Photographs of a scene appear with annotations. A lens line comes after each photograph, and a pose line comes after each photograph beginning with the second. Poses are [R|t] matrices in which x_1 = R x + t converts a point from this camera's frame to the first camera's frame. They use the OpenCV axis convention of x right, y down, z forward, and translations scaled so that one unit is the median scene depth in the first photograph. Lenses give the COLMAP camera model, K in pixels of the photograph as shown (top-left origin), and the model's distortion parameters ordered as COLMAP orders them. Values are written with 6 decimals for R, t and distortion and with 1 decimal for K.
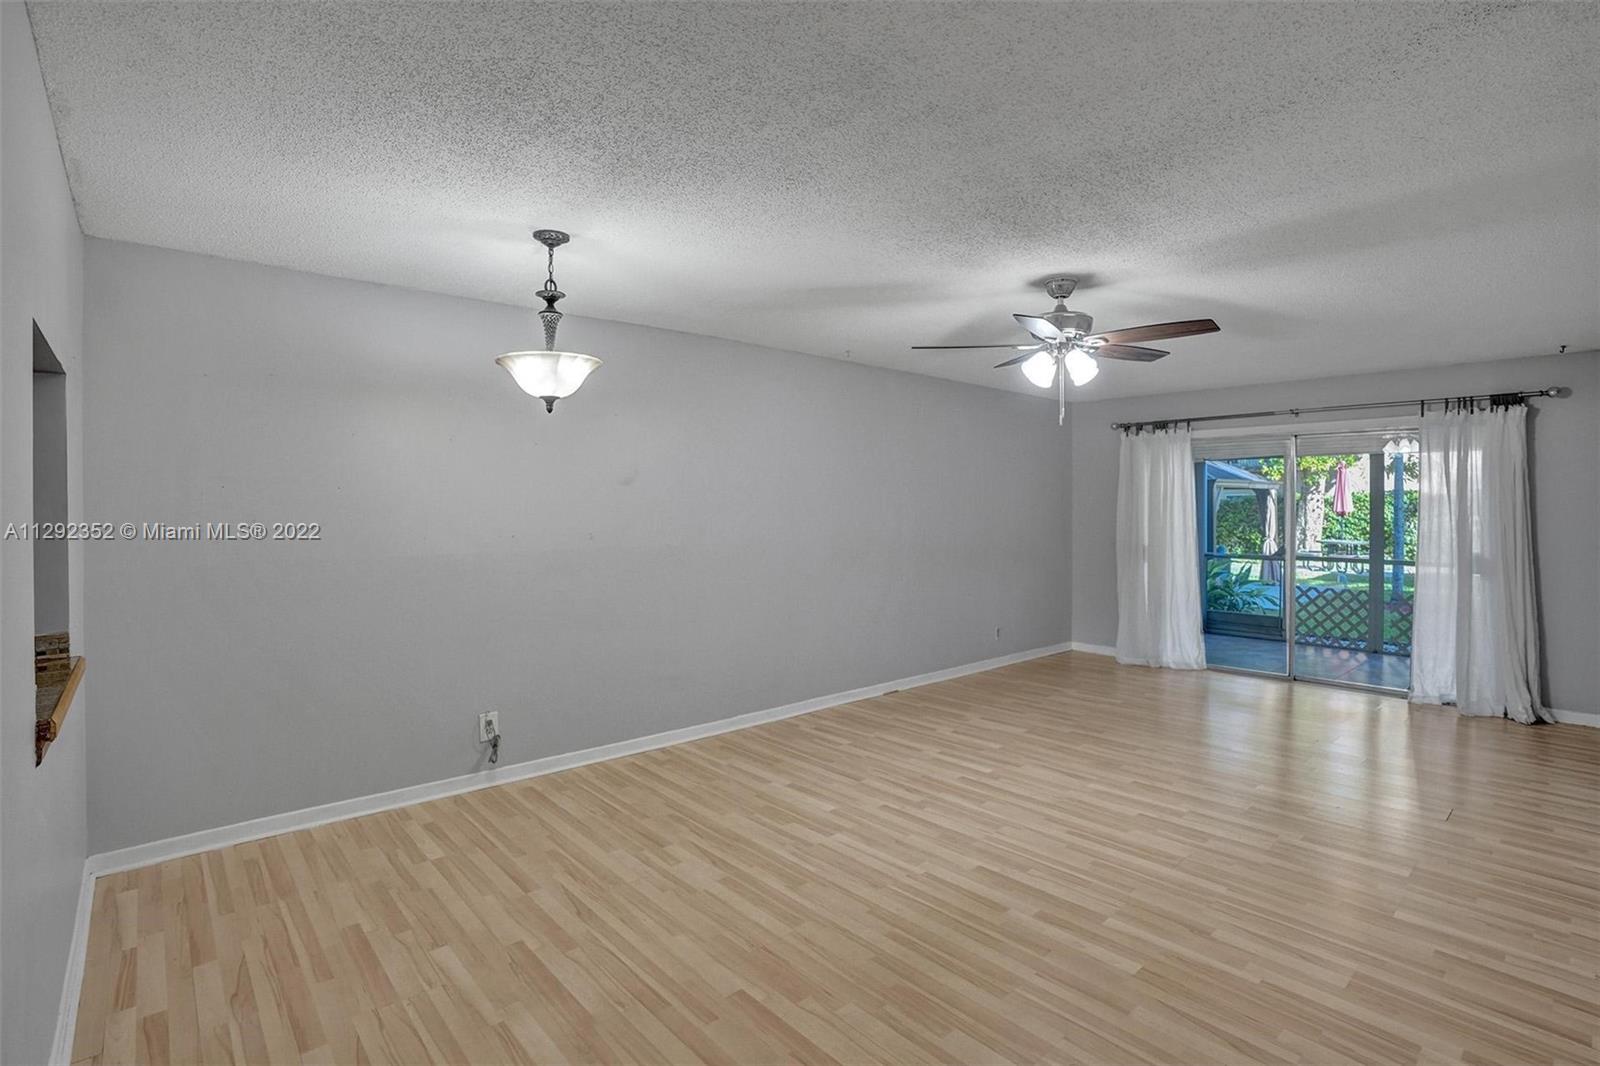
lens RADIAL K [[764.5, 0, 801.8], [0, 764.5, 516.2], [0, 0, 1]] dist [-0.001781, 0.001225]
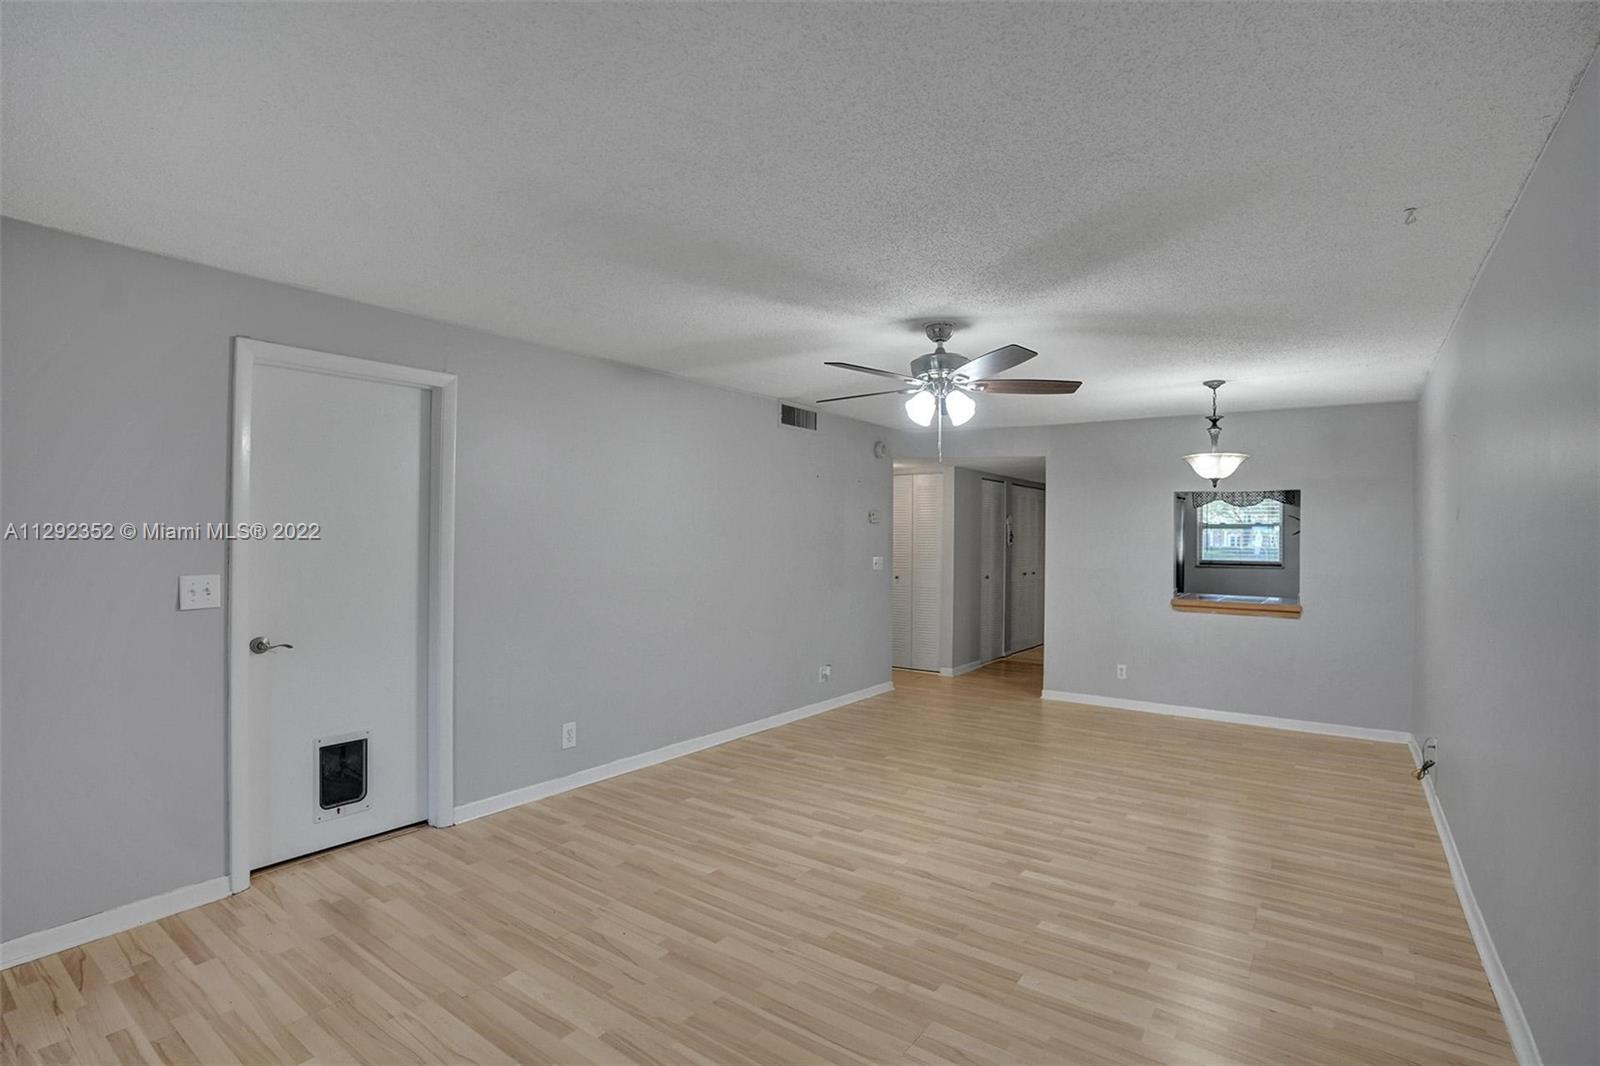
lens RADIAL K [[764.5, 0, 800.0], [0, 764.5, 533.0], [0, 0, 1]] dist [-0.001781, 0.001225]
pose [[-0.977617, -0.016327, -0.209759, 0.711158], [-0.018359, 0.999801, 0.007744, -0.024120], [0.209591, 0.011422, -0.977723, 1.897854]]
